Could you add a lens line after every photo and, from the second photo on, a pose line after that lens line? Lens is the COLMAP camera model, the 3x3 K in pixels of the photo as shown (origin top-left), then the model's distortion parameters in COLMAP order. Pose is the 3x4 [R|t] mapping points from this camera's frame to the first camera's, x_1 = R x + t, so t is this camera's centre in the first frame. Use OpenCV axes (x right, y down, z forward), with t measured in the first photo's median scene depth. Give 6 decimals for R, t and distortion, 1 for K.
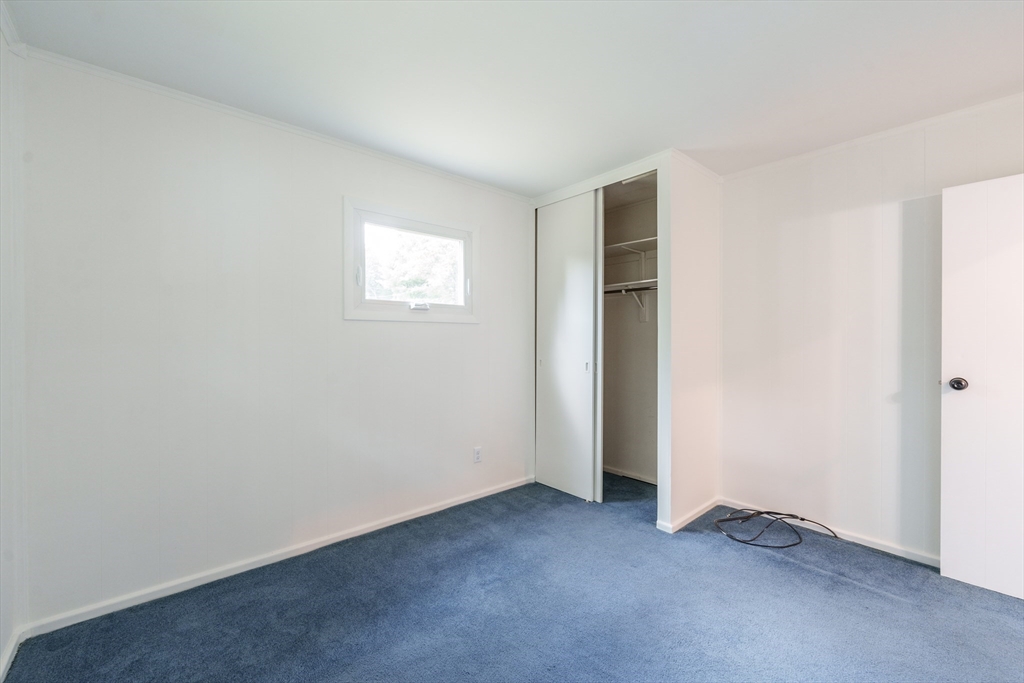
lens RADIAL K [[419.5, 0, 514.4], [0, 419.5, 341.6], [0, 0, 1]] dist [-0.003136, -0.000733]
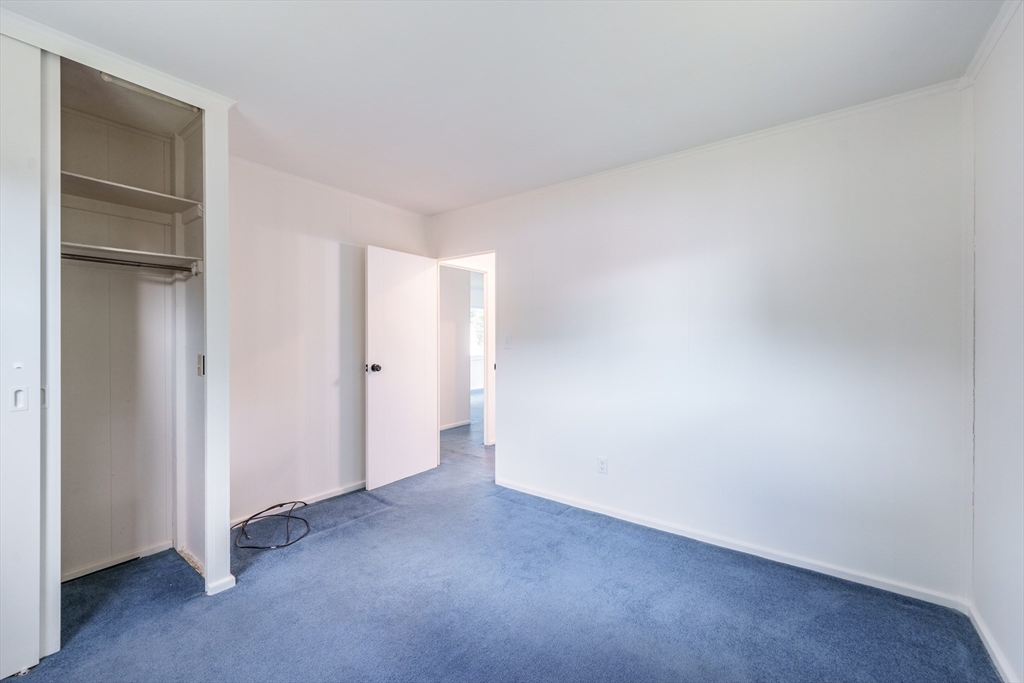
lens RADIAL K [[419.5, 0, 507.8], [0, 419.5, 343.8], [0, 0, 1]] dist [-0.003136, -0.000733]
pose [[-0.206701, -0.012622, 0.978323, -0.562594], [0.005438, 0.999887, 0.014050, -0.010499], [-0.978389, 0.008224, -0.206609, 0.729303]]
